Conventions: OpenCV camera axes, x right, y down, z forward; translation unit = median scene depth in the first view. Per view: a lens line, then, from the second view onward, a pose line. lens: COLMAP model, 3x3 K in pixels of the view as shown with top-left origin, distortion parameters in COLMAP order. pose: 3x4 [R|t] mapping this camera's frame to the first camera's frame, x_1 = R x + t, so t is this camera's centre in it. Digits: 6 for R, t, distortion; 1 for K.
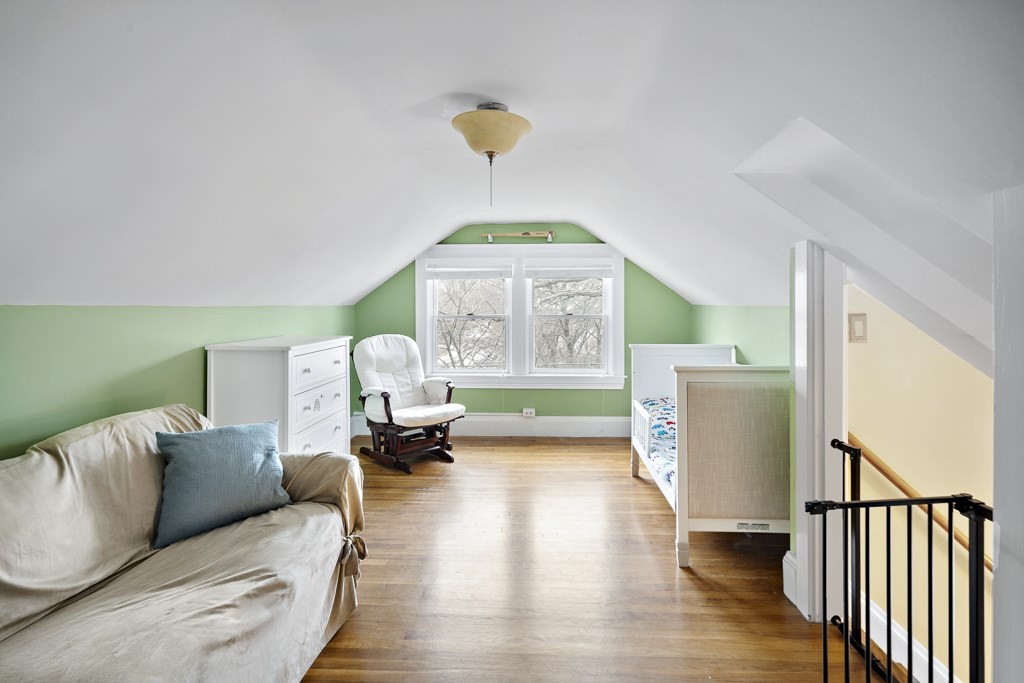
lens RADIAL K [[485.7, 0, 513.3], [0, 485.7, 303.3], [0, 0, 1]] dist [0.007632, -0.002627]
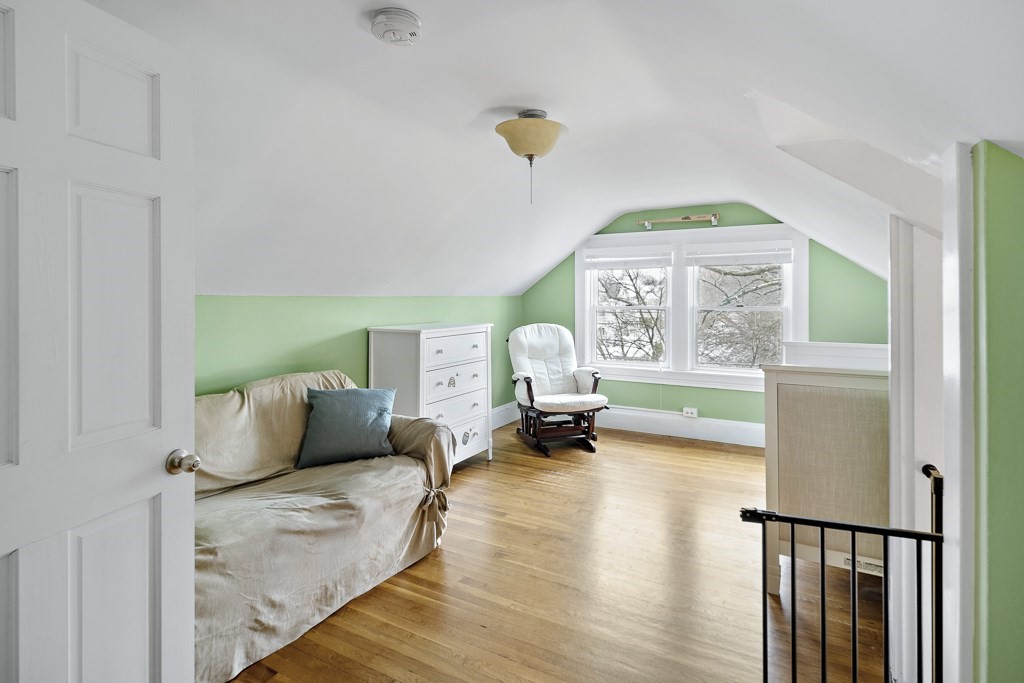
lens RADIAL K [[515.6, 0, 522.4], [0, 515.6, 292.4], [0, 0, 1]] dist [-0.000837, 0.001255]
pose [[0.897322, -0.003146, -0.441366, 0.326668], [0.001875, 0.999993, -0.003317, 0.000789], [0.441373, 0.002149, 0.897321, -0.029729]]
